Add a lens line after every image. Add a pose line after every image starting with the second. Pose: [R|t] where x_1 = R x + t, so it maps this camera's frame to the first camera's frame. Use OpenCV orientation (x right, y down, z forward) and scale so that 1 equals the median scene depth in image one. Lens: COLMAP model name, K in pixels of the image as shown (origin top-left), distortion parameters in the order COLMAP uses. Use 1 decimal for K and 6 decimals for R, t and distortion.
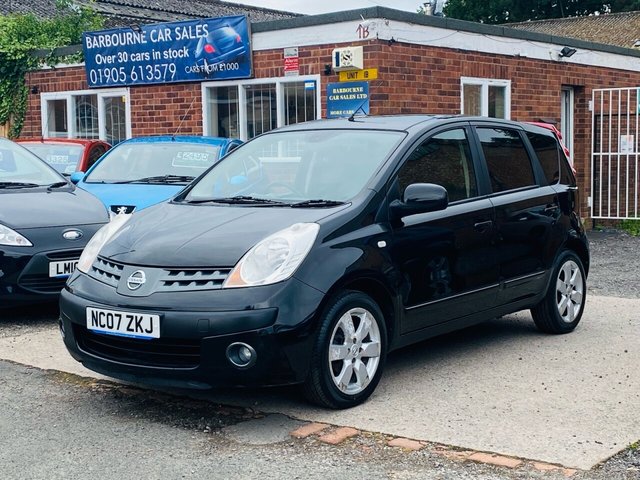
lens RADIAL K [[994.3, 0, 317.8], [0, 994.3, 232.3], [0, 0, 1]] dist [0.119968, -0.203923]
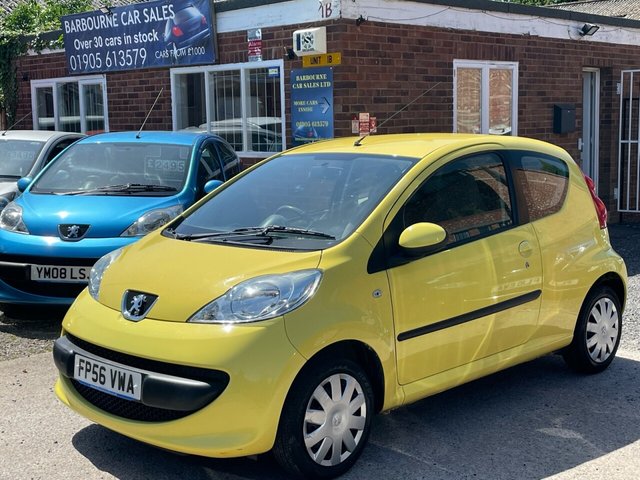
lens RADIAL K [[890.9, 0, 319.5], [0, 890.9, 239.3], [0, 0, 1]] dist [0.058961, -0.113358]
pose [[0.994490, 0.010253, -0.104328, 0.104417], [-0.005024, 0.998724, 0.050256, -0.034260], [0.104710, -0.049455, 0.993272, 0.183690]]
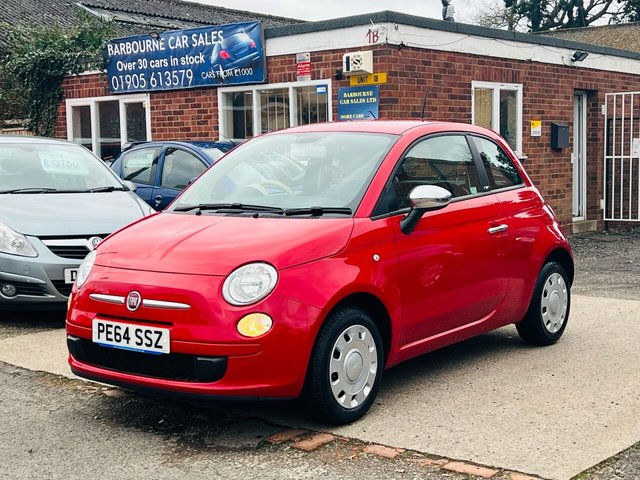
lens RADIAL K [[945.0, 0, 320.2], [0, 945.0, 243.9], [0, 0, 1]] dist [0.165208, -0.526021]
pose [[0.999490, 0.000469, -0.031928, 0.019508], [-0.000162, 0.999954, 0.009598, 0.000641], [0.031931, -0.009588, 0.999444, 0.026138]]
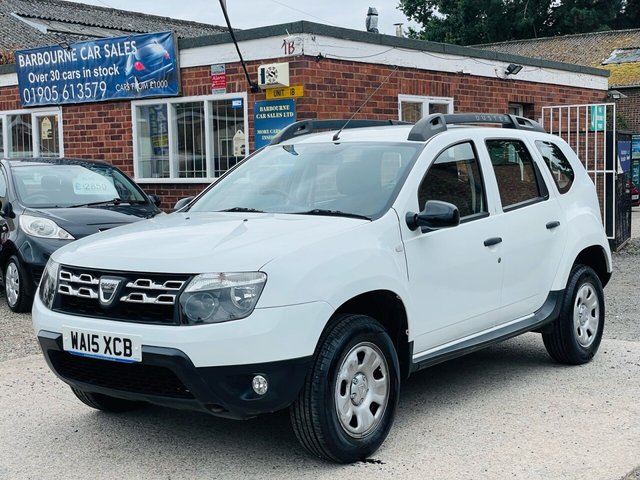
lens RADIAL K [[937.7, 0, 322.8], [0, 937.7, 223.8], [0, 0, 1]] dist [0.079921, -0.093141]
pose [[0.999962, -0.005717, 0.006628, 0.060383], [0.005843, 0.999800, -0.019121, -0.012330], [-0.006518, 0.019159, 0.999795, 0.087331]]
